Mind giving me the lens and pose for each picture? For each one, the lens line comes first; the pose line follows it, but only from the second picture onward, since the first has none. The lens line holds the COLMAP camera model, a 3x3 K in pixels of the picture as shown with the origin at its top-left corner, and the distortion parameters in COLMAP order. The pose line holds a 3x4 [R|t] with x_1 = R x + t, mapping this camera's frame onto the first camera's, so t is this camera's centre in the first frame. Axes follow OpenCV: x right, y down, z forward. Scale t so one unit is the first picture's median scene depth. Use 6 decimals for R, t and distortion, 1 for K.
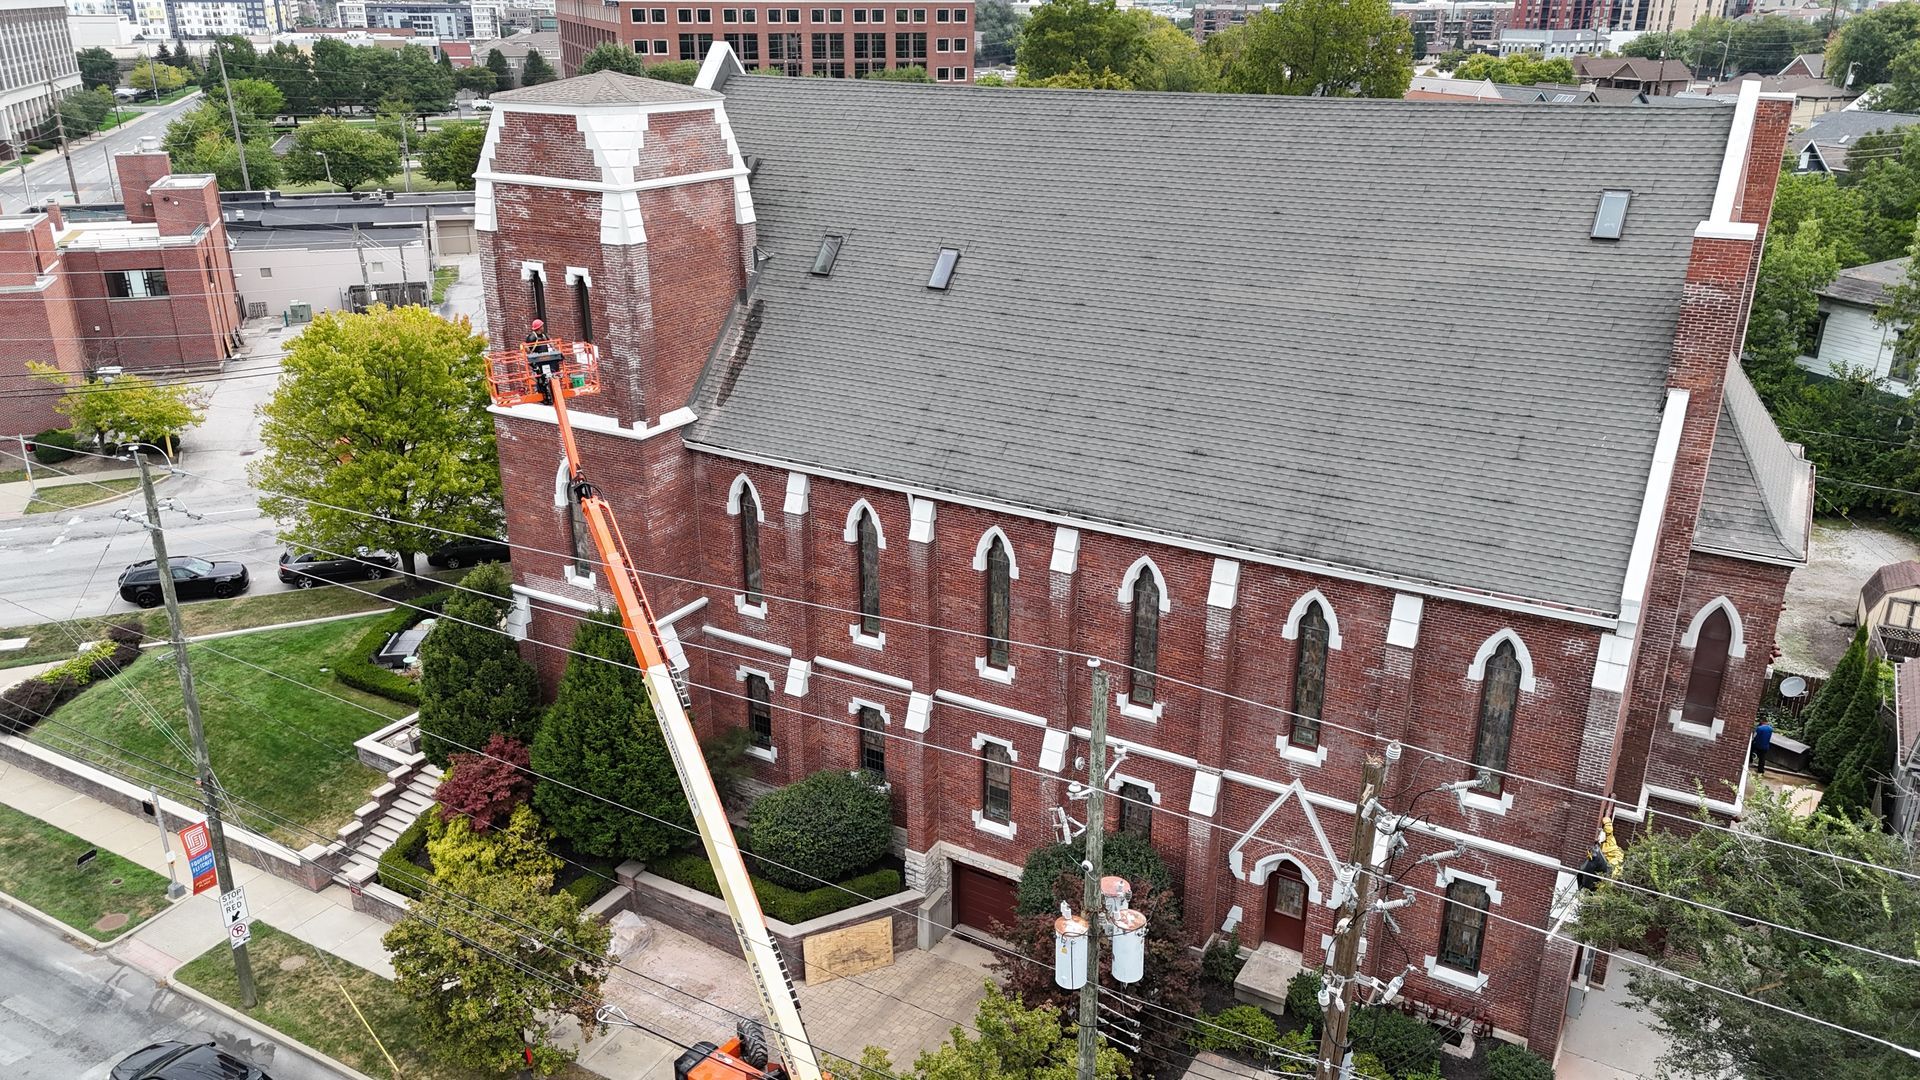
lens RADIAL K [[1402.1, 0, 955.9], [0, 1402.1, 533.1], [0, 0, 1]] dist [0.083530, -0.082029]
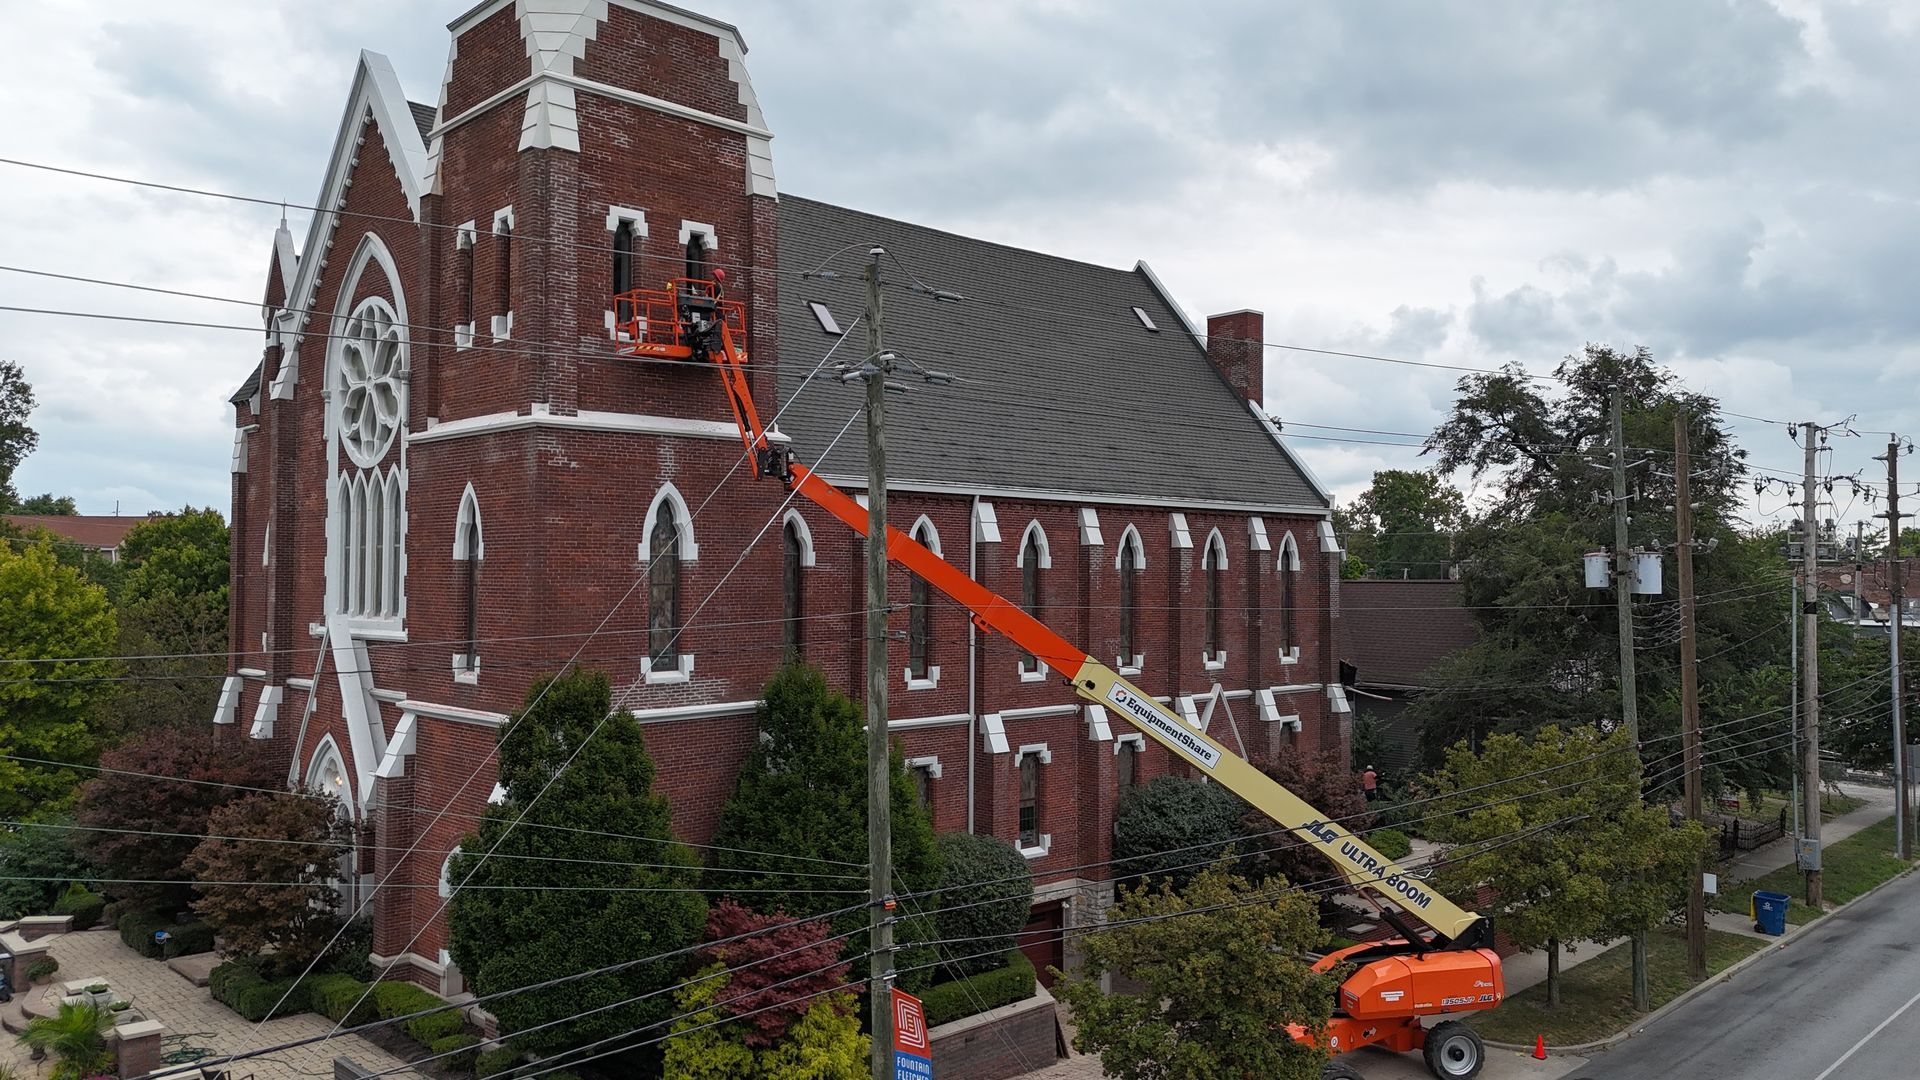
lens RADIAL K [[1402.1, 0, 955.9], [0, 1402.1, 533.1], [0, 0, 1]] dist [0.083530, -0.082029]
pose [[0.280067, 0.029758, 0.959519, -0.912671], [0.342384, 0.930690, -0.128799, 0.109792], [-0.896848, 0.364596, 0.250467, 0.709636]]
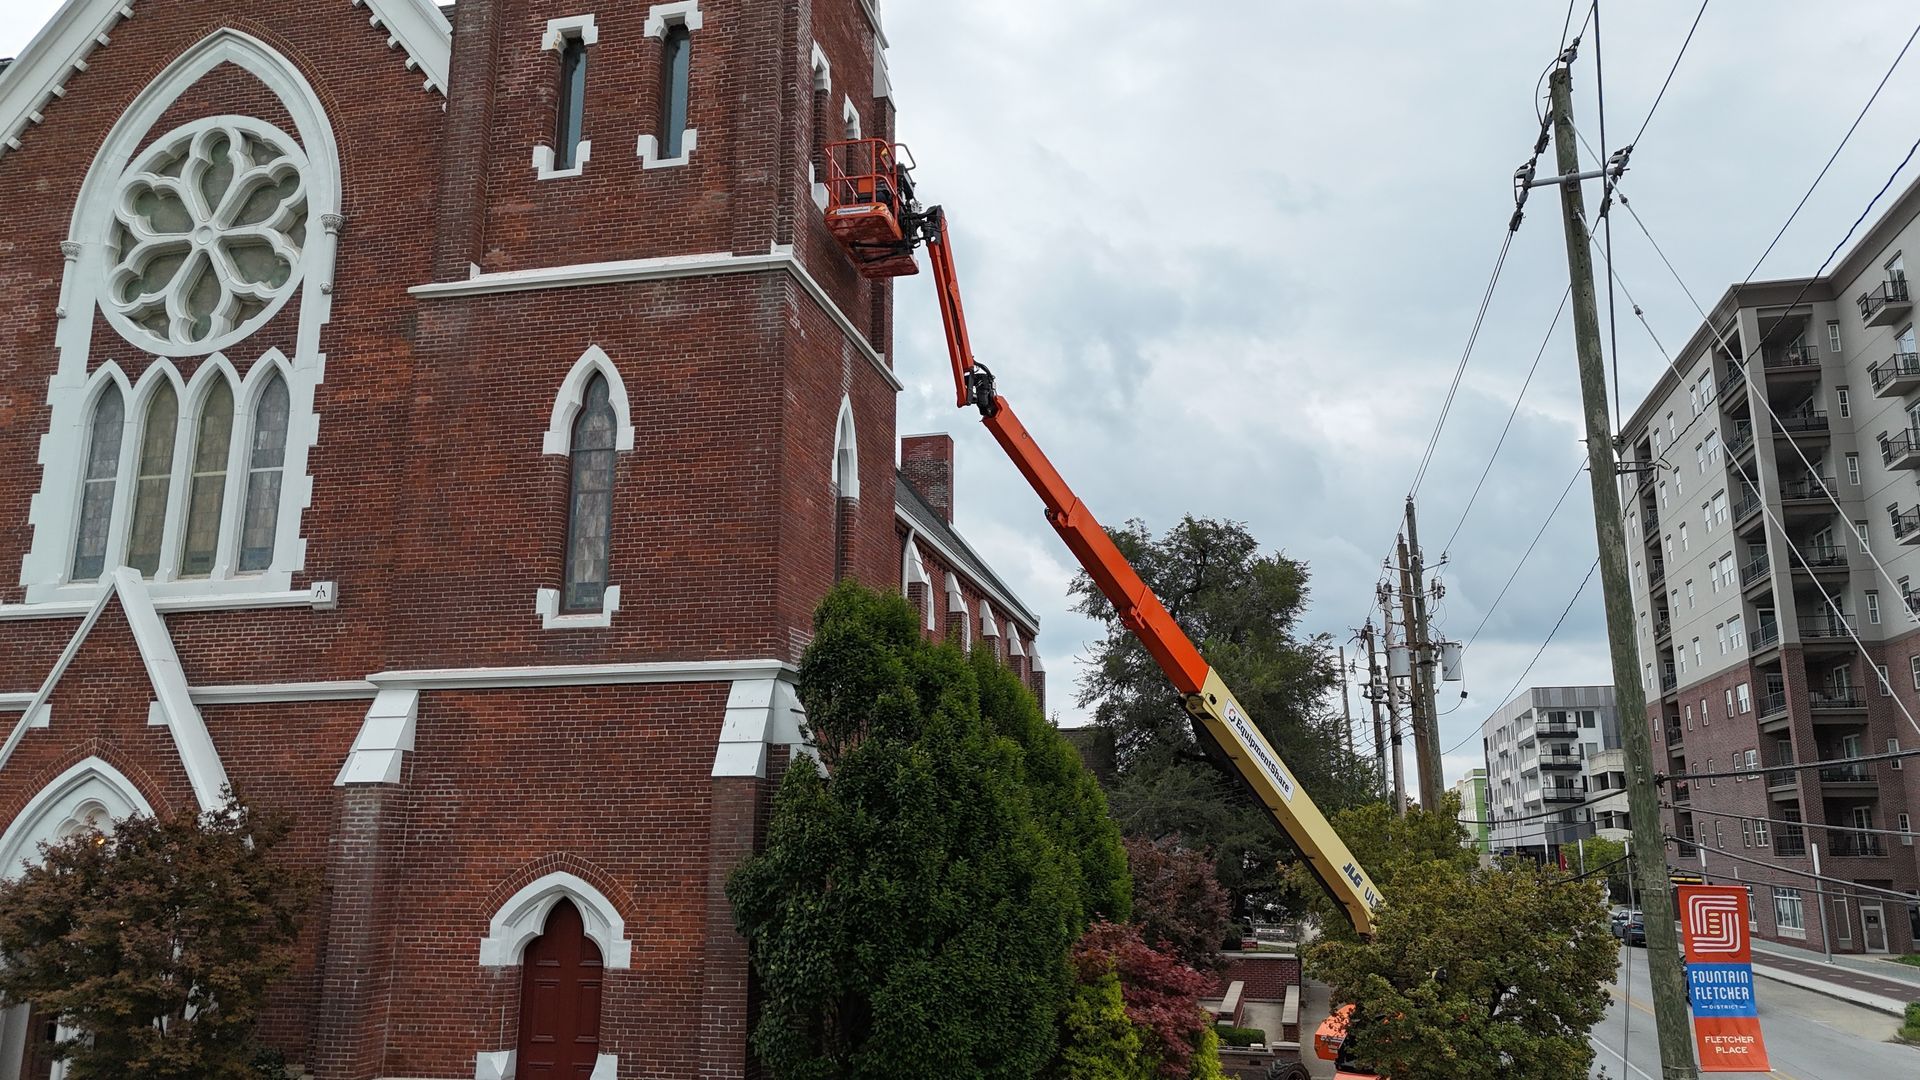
lens RADIAL K [[1402.1, 0, 955.9], [0, 1402.1, 533.1], [0, 0, 1]] dist [0.083530, -0.082029]
pose [[-0.287736, 0.209913, 0.934422, -0.790886], [0.340244, 0.934440, -0.105146, 0.068963], [-0.895233, 0.287677, -0.340294, 1.168899]]
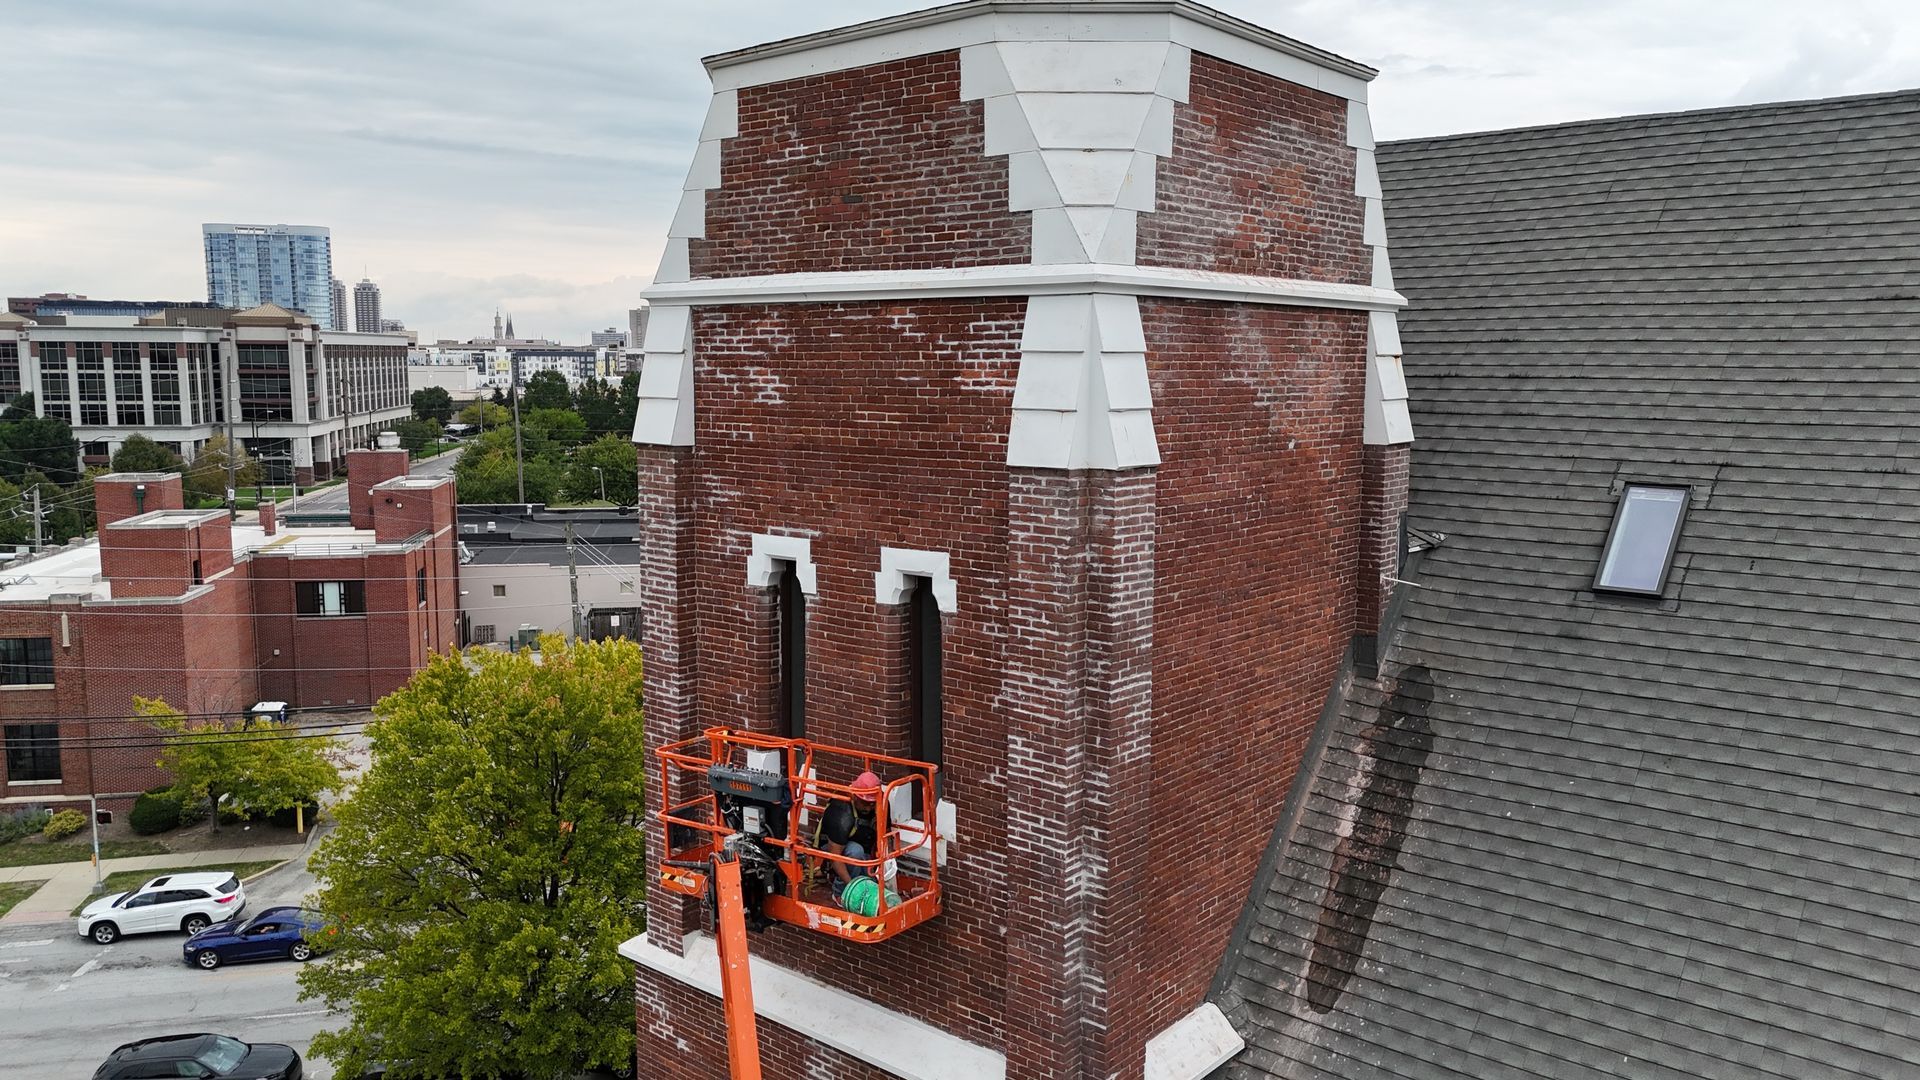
lens RADIAL K [[1402.1, 0, 955.9], [0, 1402.1, 533.1], [0, 0, 1]] dist [0.083530, -0.082029]
pose [[0.983292, 0.022745, -0.180608, -0.194004], [-0.064739, 0.970993, -0.230177, -0.115516], [0.170133, 0.238023, 0.956242, 0.672943]]
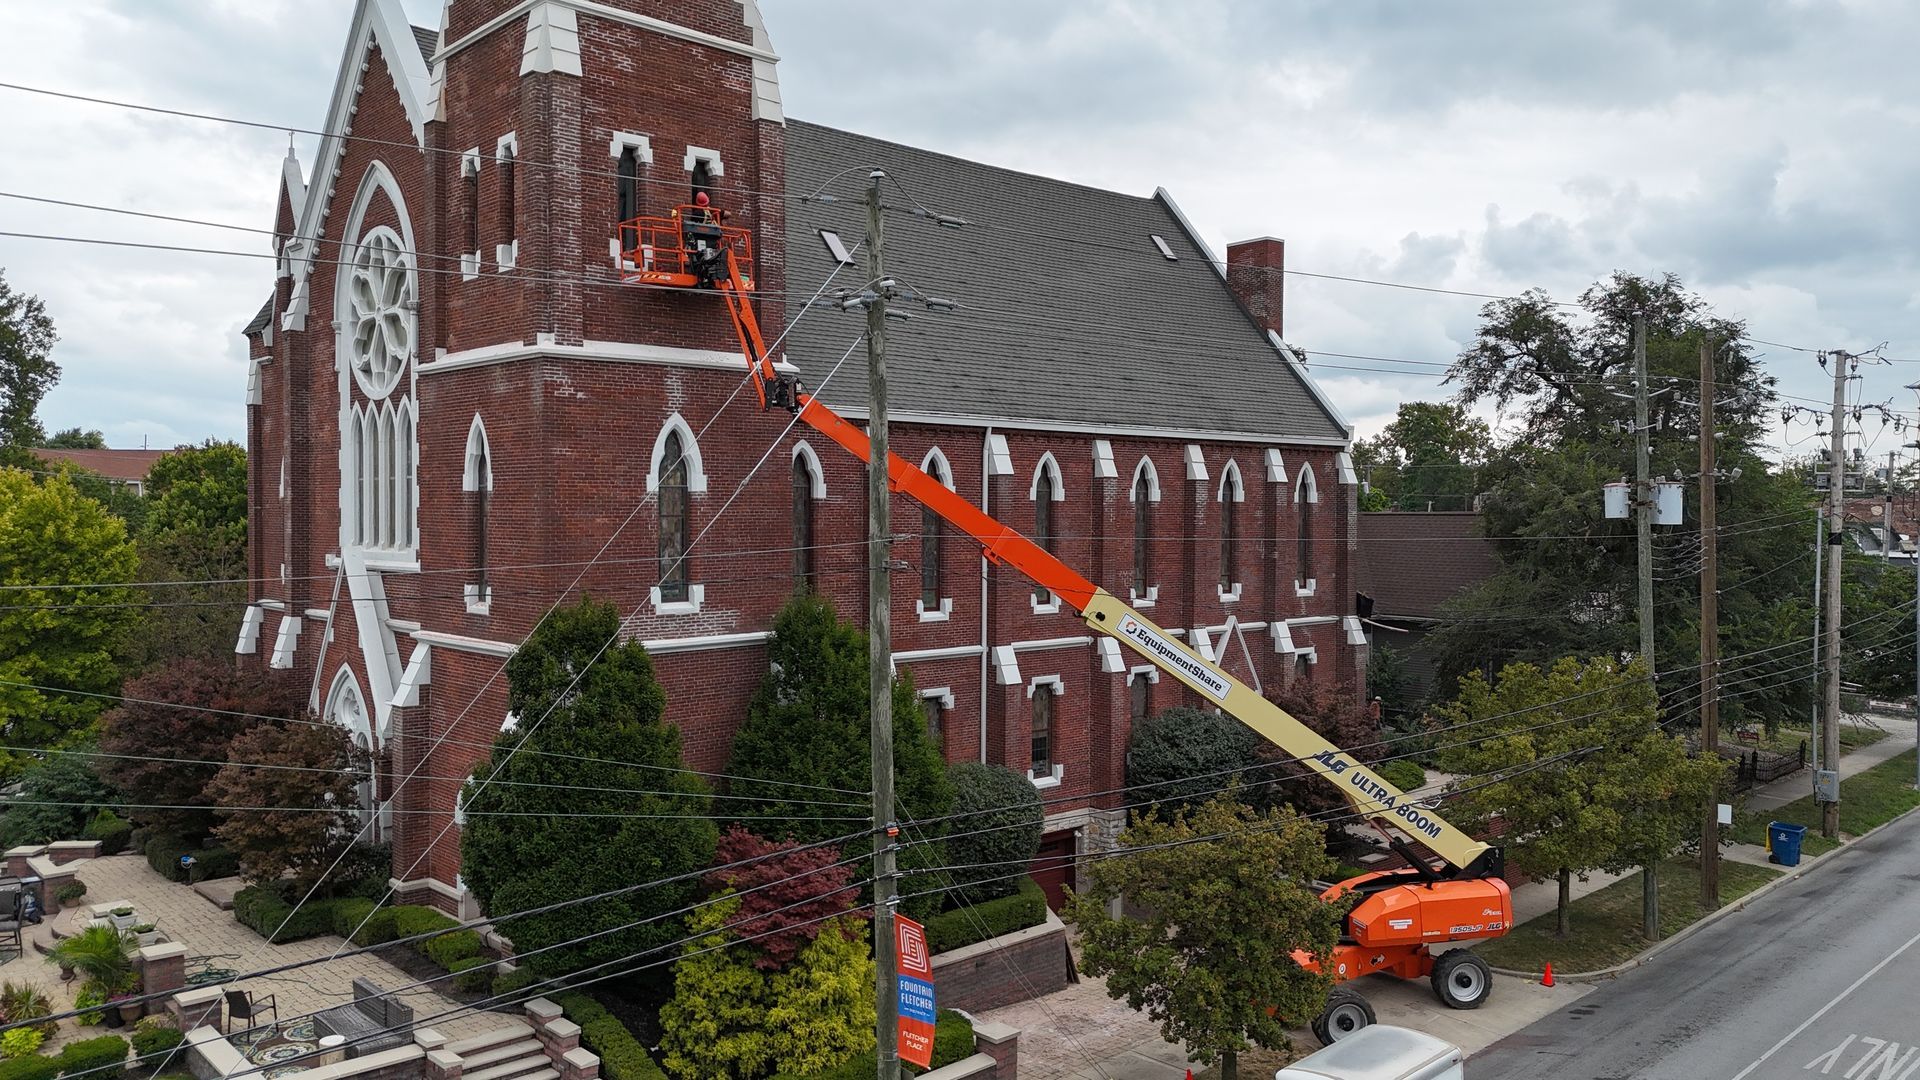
lens RADIAL K [[1402.1, 0, 955.9], [0, 1402.1, 533.1], [0, 0, 1]] dist [0.083530, -0.082029]
pose [[0.295828, -0.015259, 0.955119, -0.907191], [0.341351, 0.935542, -0.090781, 0.113189], [-0.892169, 0.352887, 0.281968, 0.704921]]
